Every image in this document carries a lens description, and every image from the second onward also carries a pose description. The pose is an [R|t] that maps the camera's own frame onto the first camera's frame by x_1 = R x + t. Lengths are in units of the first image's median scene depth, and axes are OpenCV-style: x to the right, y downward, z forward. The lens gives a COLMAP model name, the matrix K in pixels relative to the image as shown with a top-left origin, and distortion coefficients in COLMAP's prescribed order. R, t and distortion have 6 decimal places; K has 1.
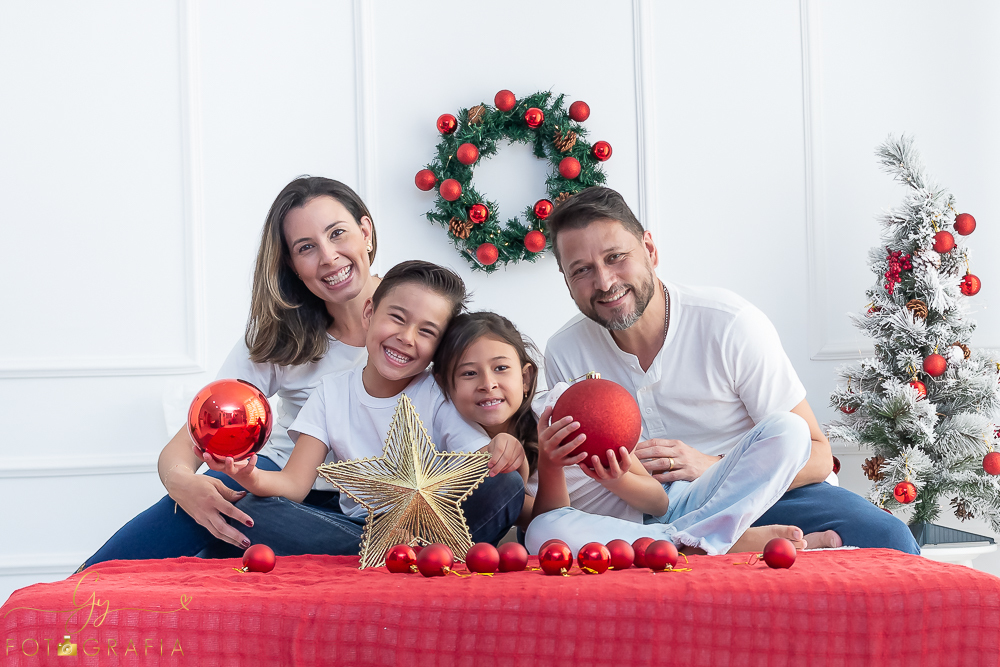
lens RADIAL K [[1897.7, 0, 600.4], [0, 1897.7, 420.0], [0, 0, 1]] dist [-0.043225, -0.126195]
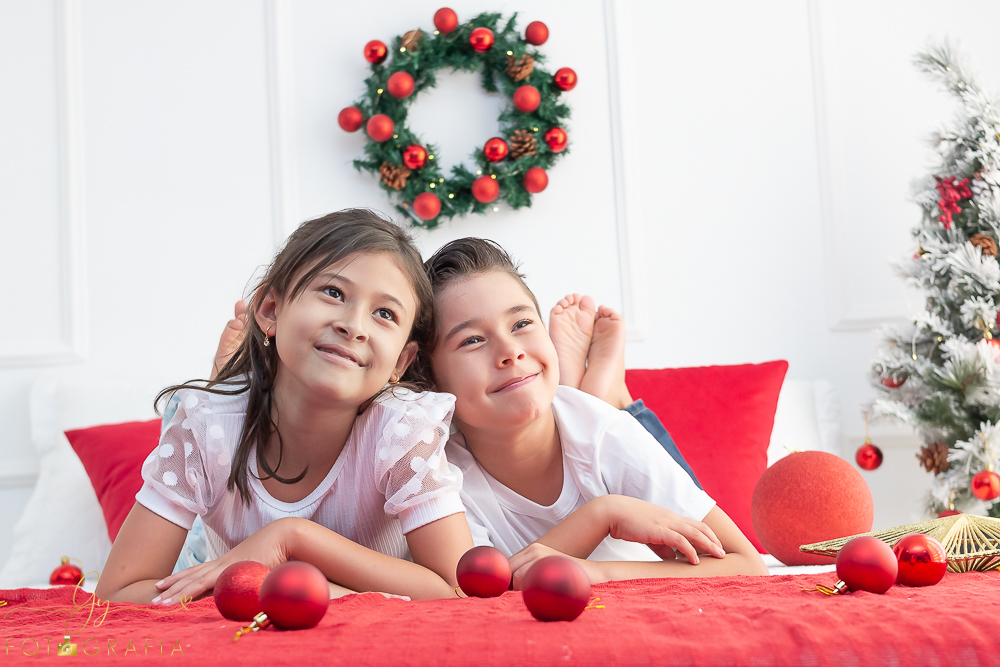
lens RADIAL K [[1534.8, 0, 500.0], [0, 1534.8, 333.5], [0, 0, 1]] dist [-0.010291, 0.043760]
pose [[0.998809, -0.024903, -0.041947, -0.002425], [0.021152, 0.995930, -0.087612, 0.024661], [0.043958, 0.086620, 0.995271, 0.352937]]
